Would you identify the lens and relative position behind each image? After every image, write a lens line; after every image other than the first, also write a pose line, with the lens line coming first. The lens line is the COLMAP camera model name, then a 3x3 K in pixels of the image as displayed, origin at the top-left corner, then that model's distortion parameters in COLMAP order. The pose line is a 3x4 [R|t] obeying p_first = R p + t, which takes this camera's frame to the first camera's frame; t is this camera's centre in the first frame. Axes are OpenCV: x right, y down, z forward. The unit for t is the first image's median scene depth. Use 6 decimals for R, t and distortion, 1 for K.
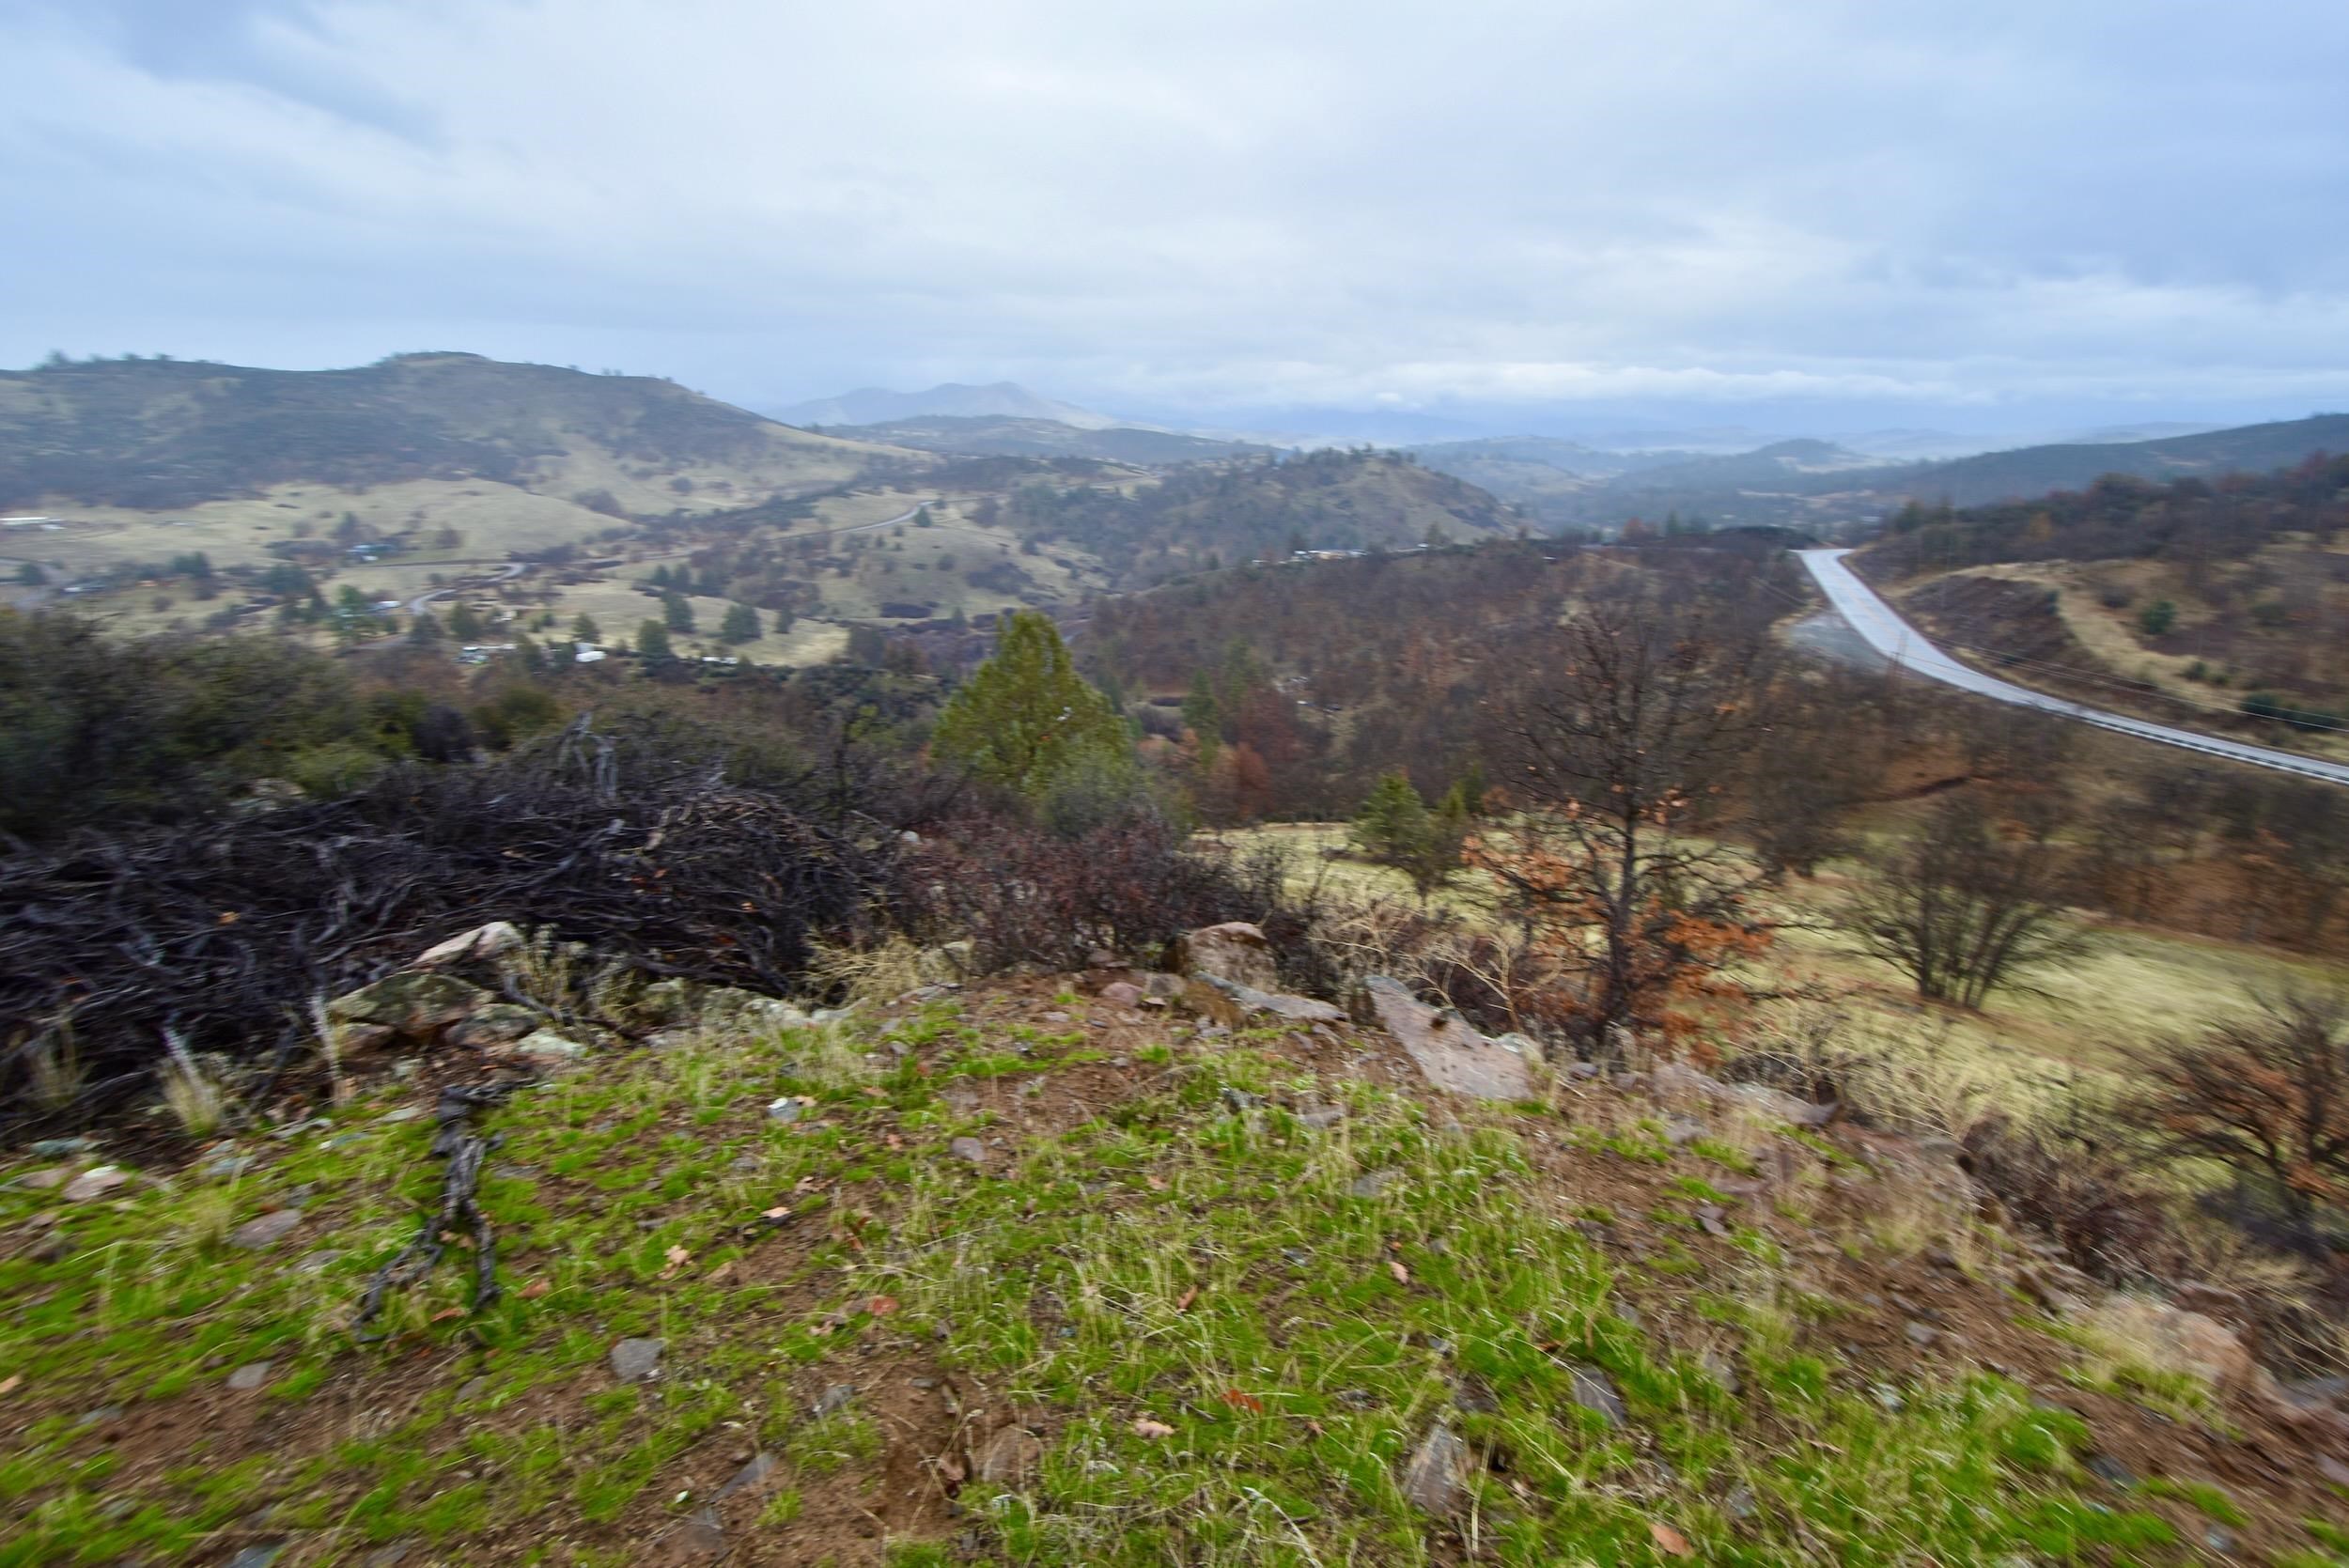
lens RADIAL K [[1028.3, 0, 1169.2], [0, 1028.3, 787.5], [0, 0, 1]] dist [0.004600, -0.005396]
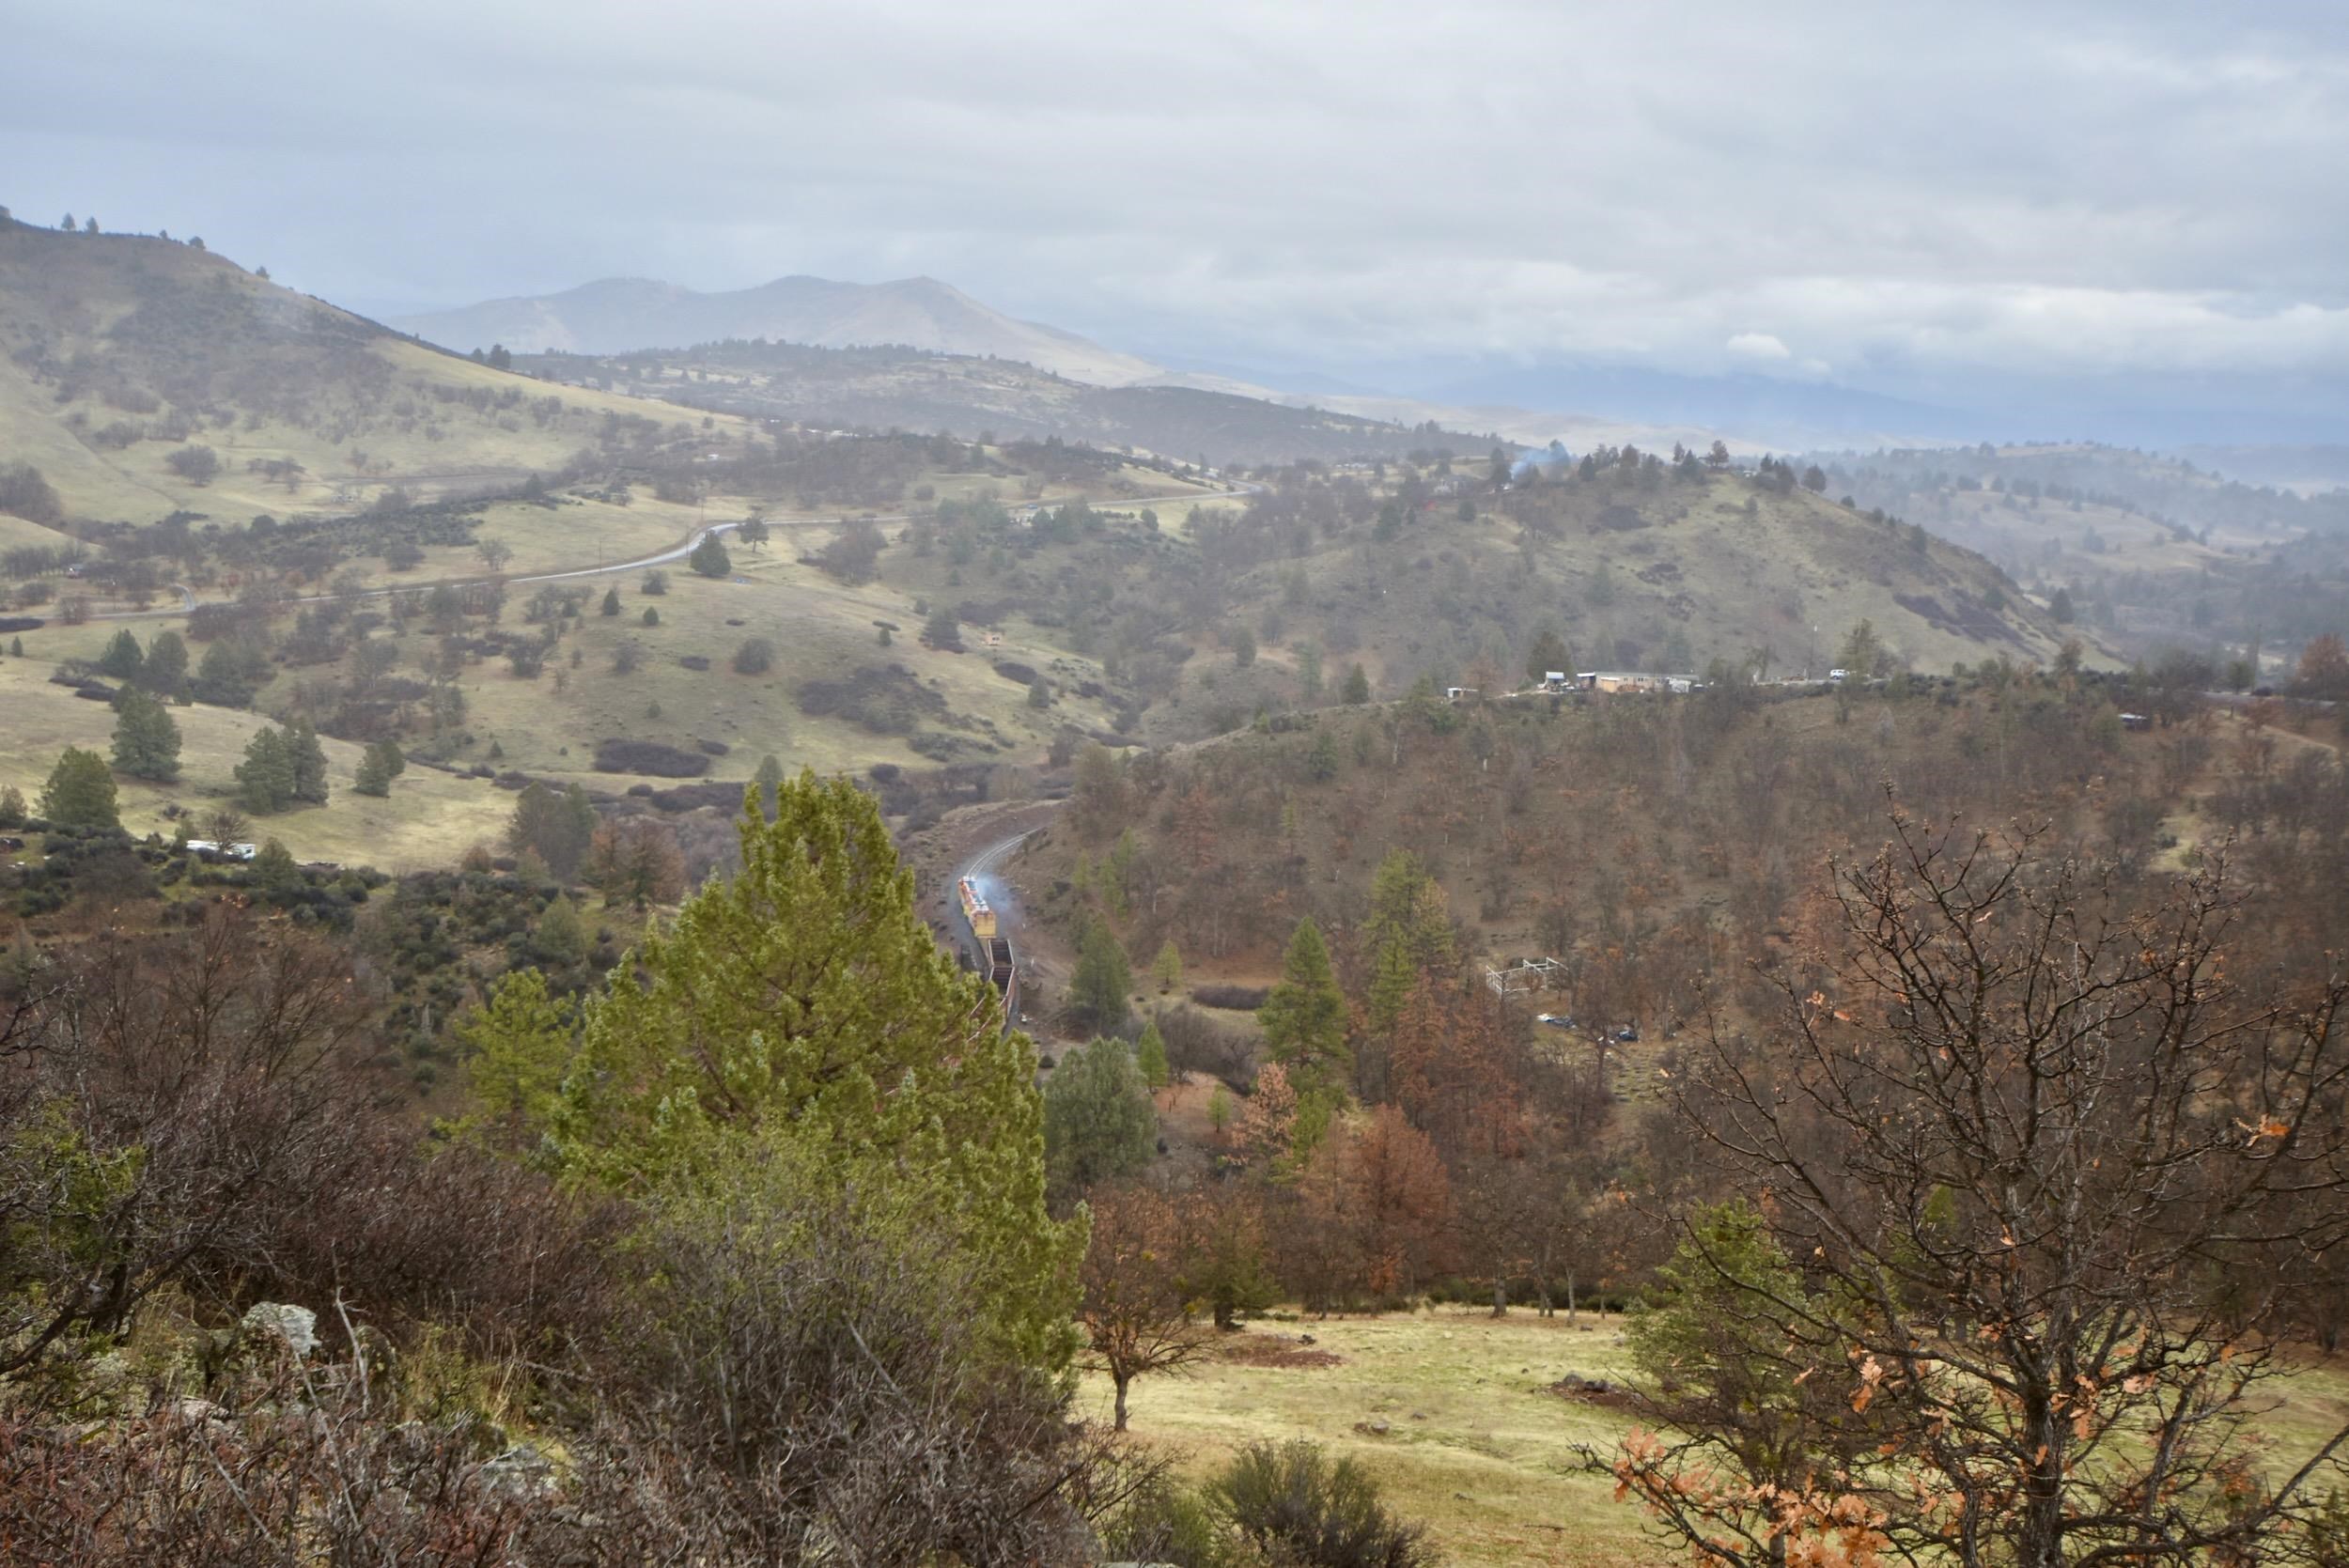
lens RADIAL K [[2385.9, 0, 1149.6], [0, 2385.9, 783.9], [0, 0, 1]] dist [-0.004914, 0.000000]
pose [[0.997682, 0.051472, -0.044519, 0.027019], [-0.058322, 0.983790, -0.169575, -0.004958], [0.035069, 0.171779, 0.984511, 0.017632]]
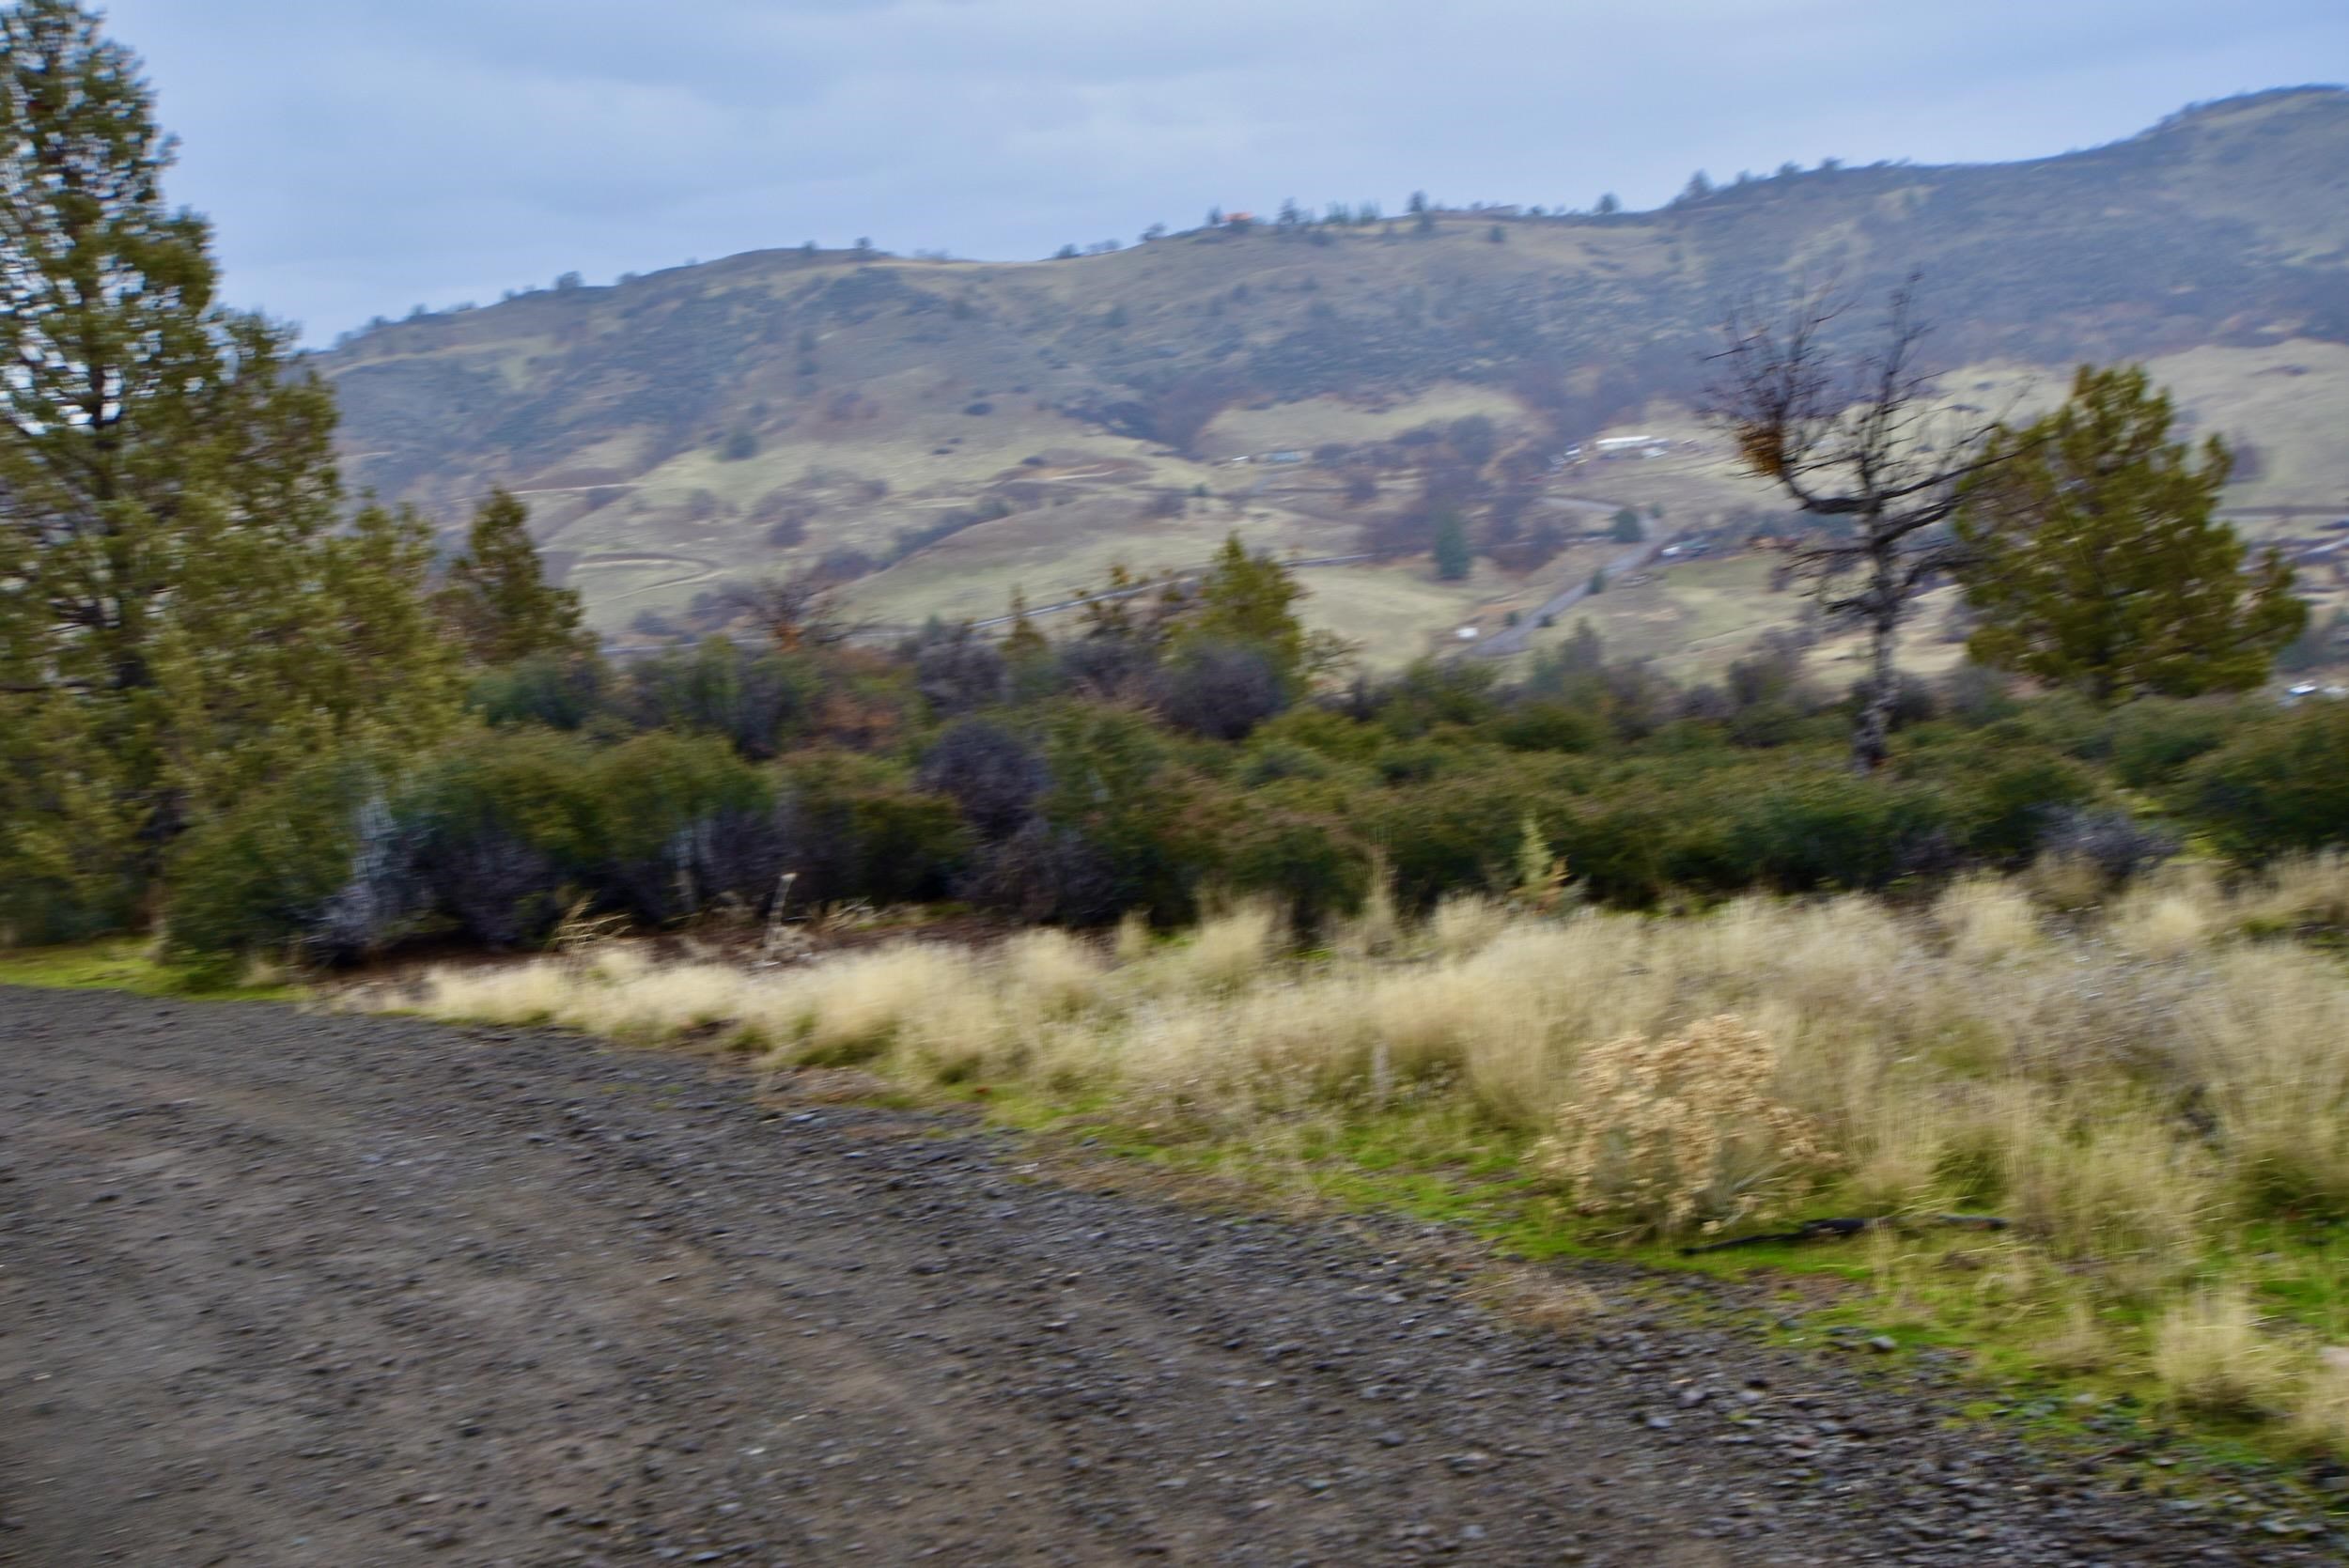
lens RADIAL K [[2385.9, 0, 1152.0], [0, 2385.9, 800.2], [0, 0, 1]] dist [-0.004914, 0.000000]
pose [[0.538912, 0.105700, -0.835704, -0.268531], [-0.186472, 0.982452, 0.004013, 0.044758], [0.821463, 0.153673, 0.549165, -0.103608]]
